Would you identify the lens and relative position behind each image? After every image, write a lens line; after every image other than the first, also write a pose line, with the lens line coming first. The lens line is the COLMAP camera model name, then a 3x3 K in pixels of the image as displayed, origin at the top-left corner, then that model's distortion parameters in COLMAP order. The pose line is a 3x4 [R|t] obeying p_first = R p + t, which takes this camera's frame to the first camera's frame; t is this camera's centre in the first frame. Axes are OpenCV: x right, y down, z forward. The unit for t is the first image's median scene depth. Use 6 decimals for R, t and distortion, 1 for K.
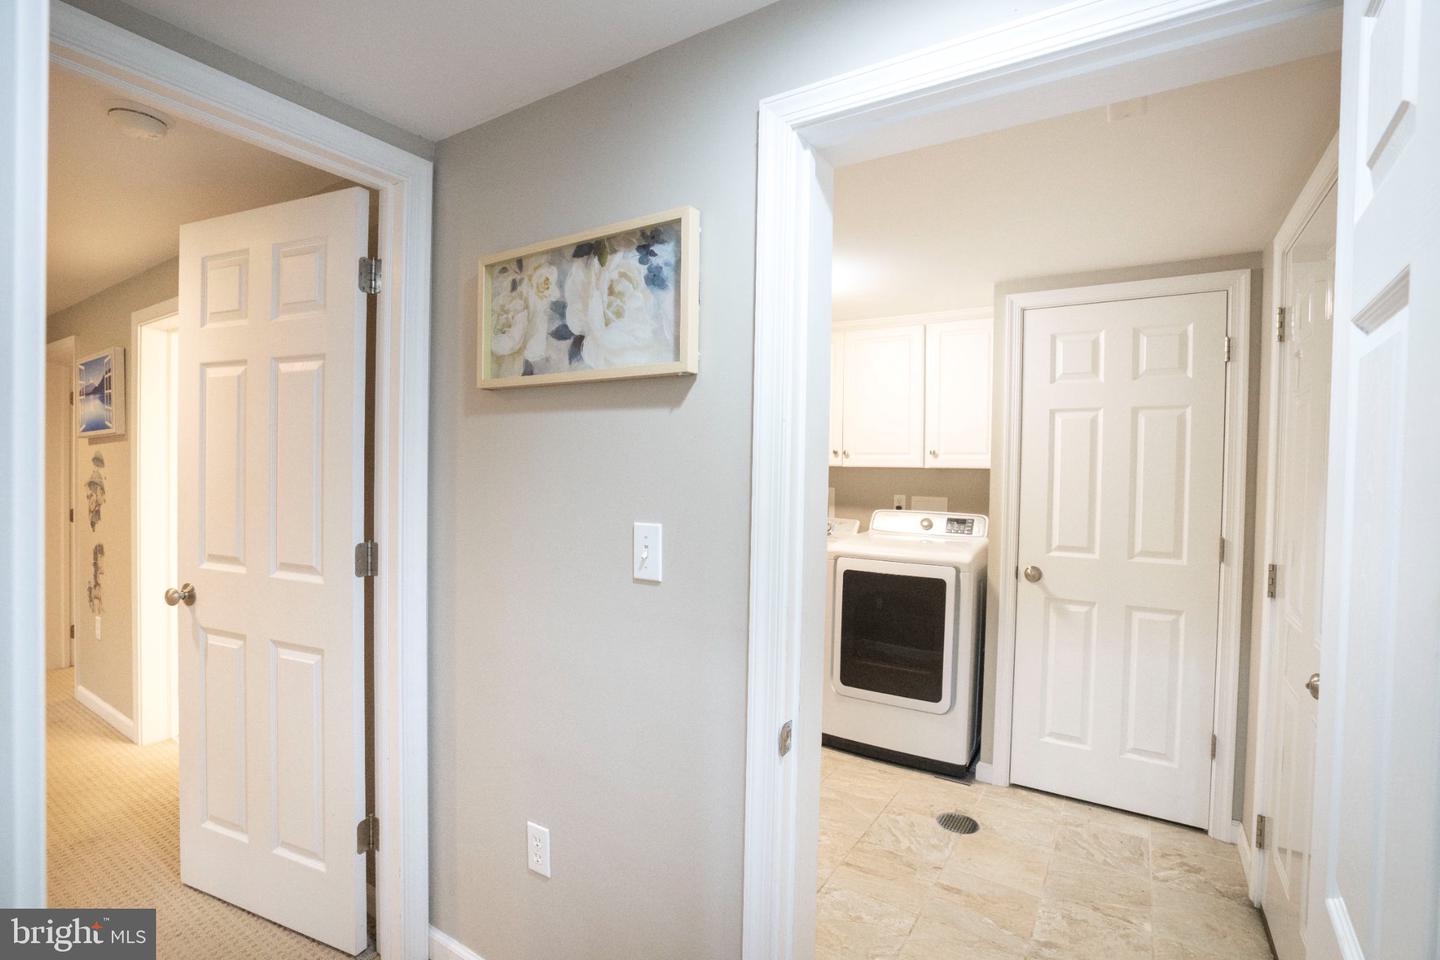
lens RADIAL K [[658.5, 0, 706.8], [0, 658.5, 480.7], [0, 0, 1]] dist [-0.036518, 0.005104]
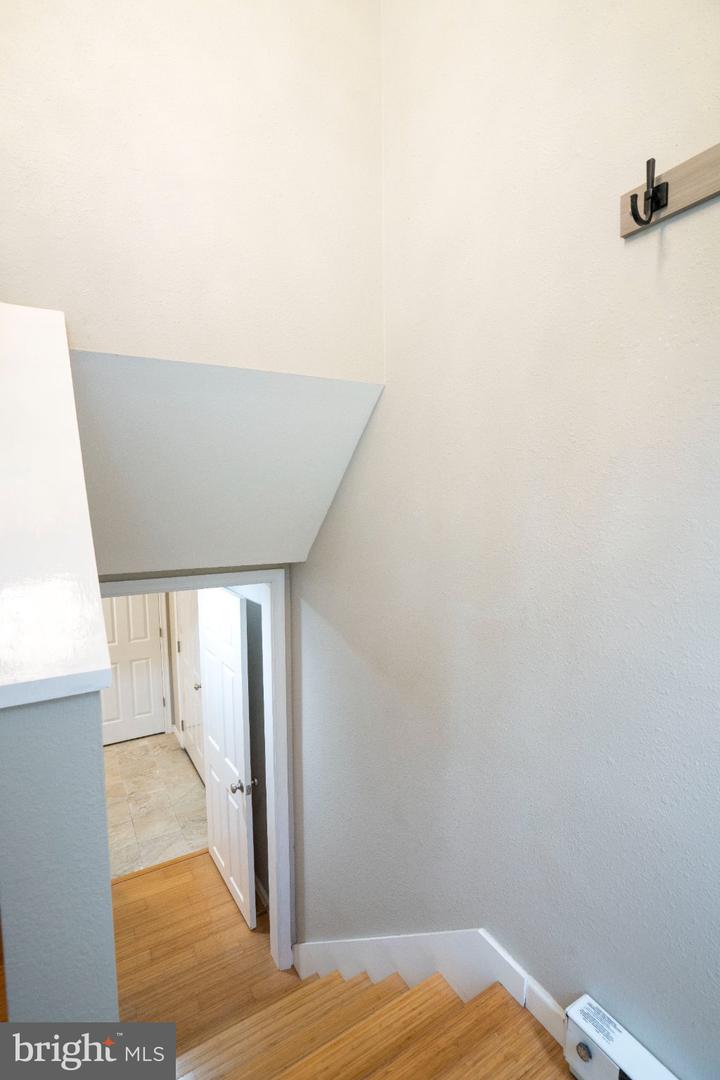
lens RADIAL K [[493.9, 0, 356.8], [0, 493.9, 537.0], [0, 0, 1]] dist [-0.036518, 0.005104]
pose [[0.435318, -0.096239, 0.895118, -0.701332], [0.028306, 0.995241, 0.093238, -0.490247], [-0.899832, -0.015251, 0.435970, -0.693773]]
